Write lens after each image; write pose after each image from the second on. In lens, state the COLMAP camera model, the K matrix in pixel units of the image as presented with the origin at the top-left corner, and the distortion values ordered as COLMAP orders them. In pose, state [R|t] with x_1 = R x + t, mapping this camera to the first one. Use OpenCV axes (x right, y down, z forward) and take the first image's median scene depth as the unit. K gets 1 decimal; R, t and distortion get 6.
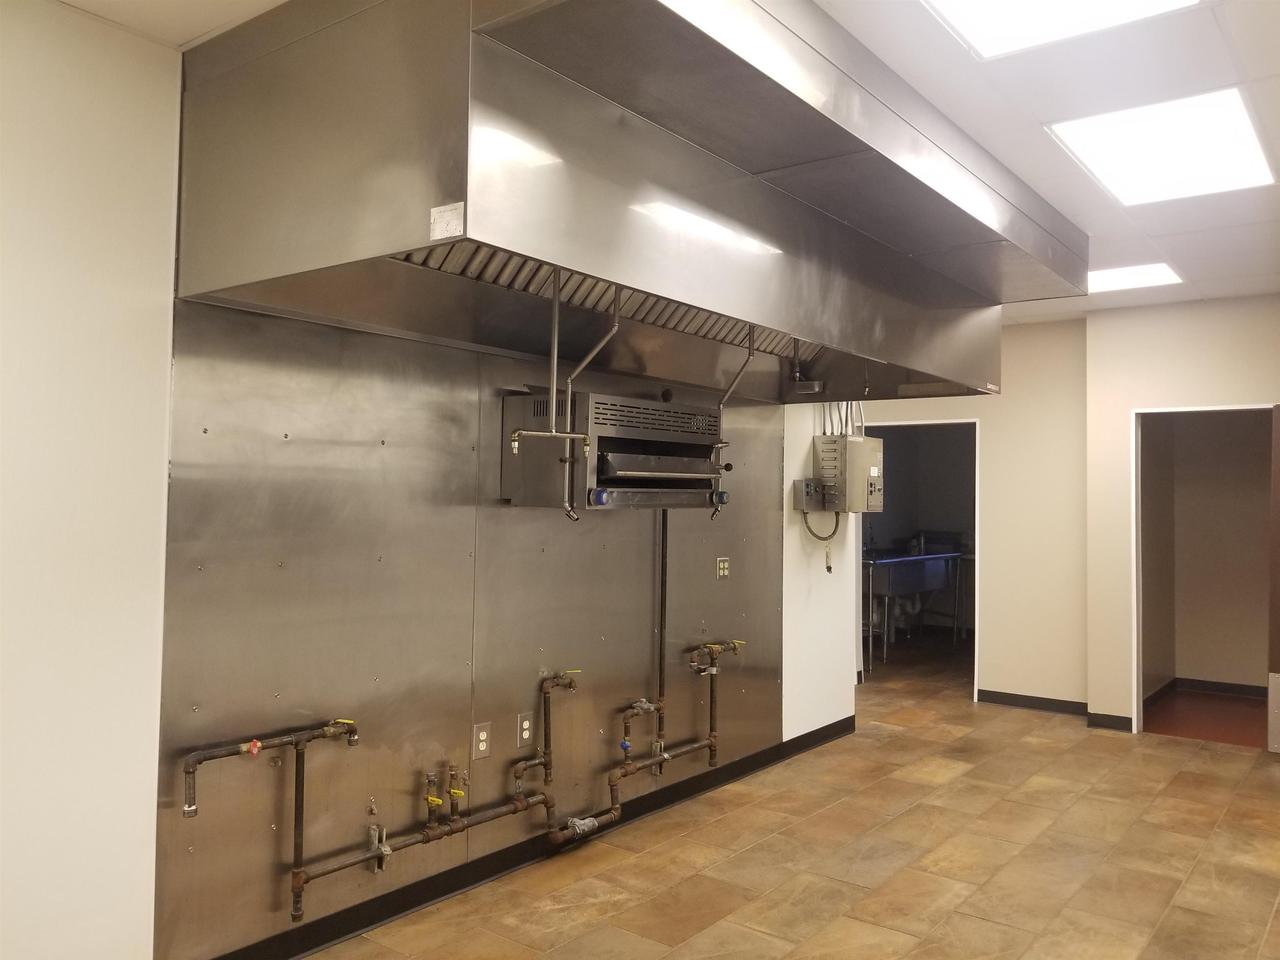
lens RADIAL K [[994.0, 0, 633.5], [0, 994.0, 459.1], [0, 0, 1]] dist [0.076623, -0.080830]
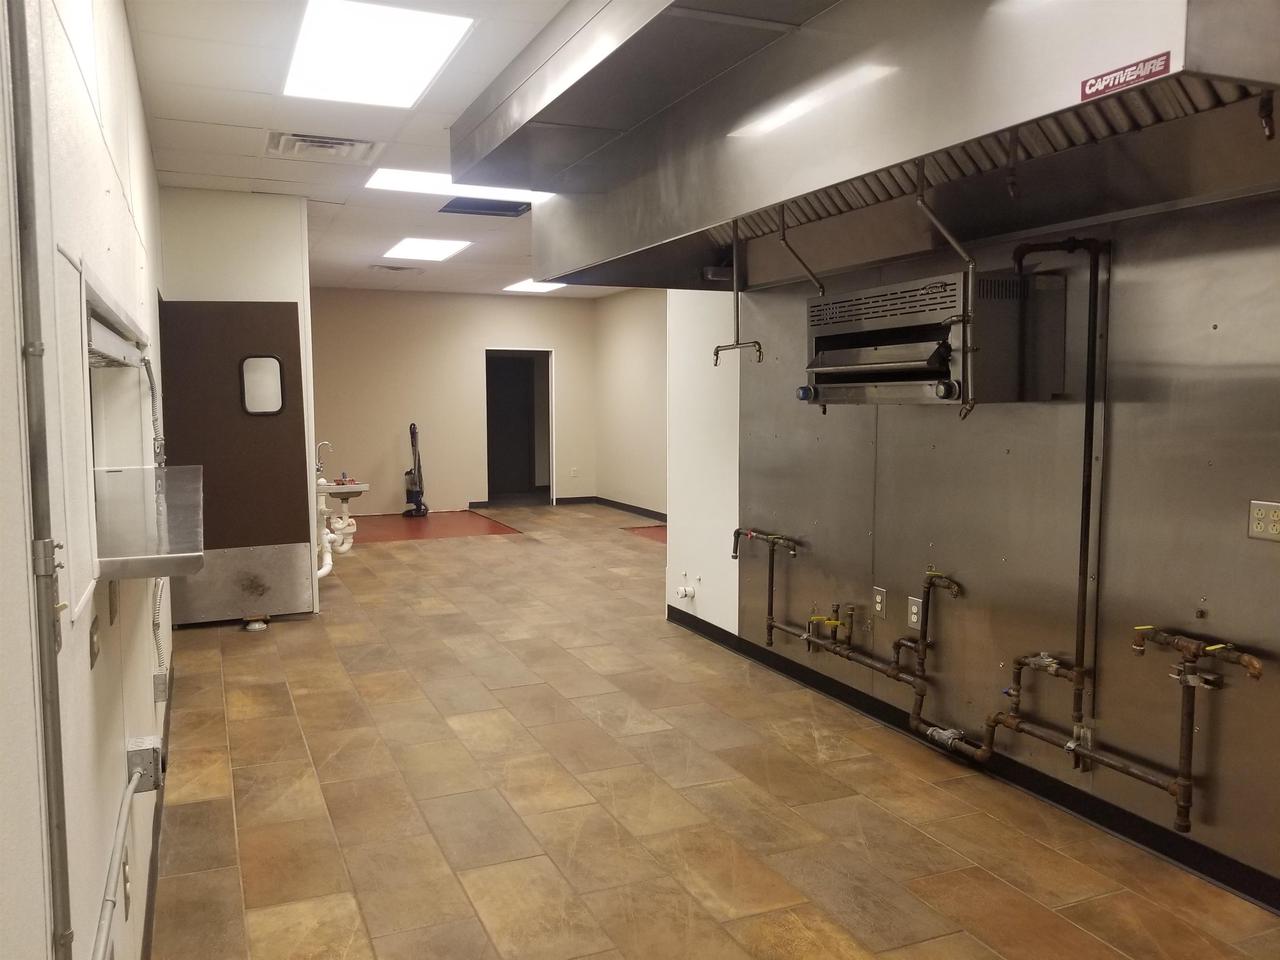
lens RADIAL K [[994.0, 0, 633.5], [0, 994.0, 459.1], [0, 0, 1]] dist [0.076623, -0.080830]
pose [[-0.482587, 0.038787, -0.874989, 0.998473], [0.026553, 0.999208, 0.029649, 0.072629], [0.875445, -0.008926, -0.483235, 1.312653]]
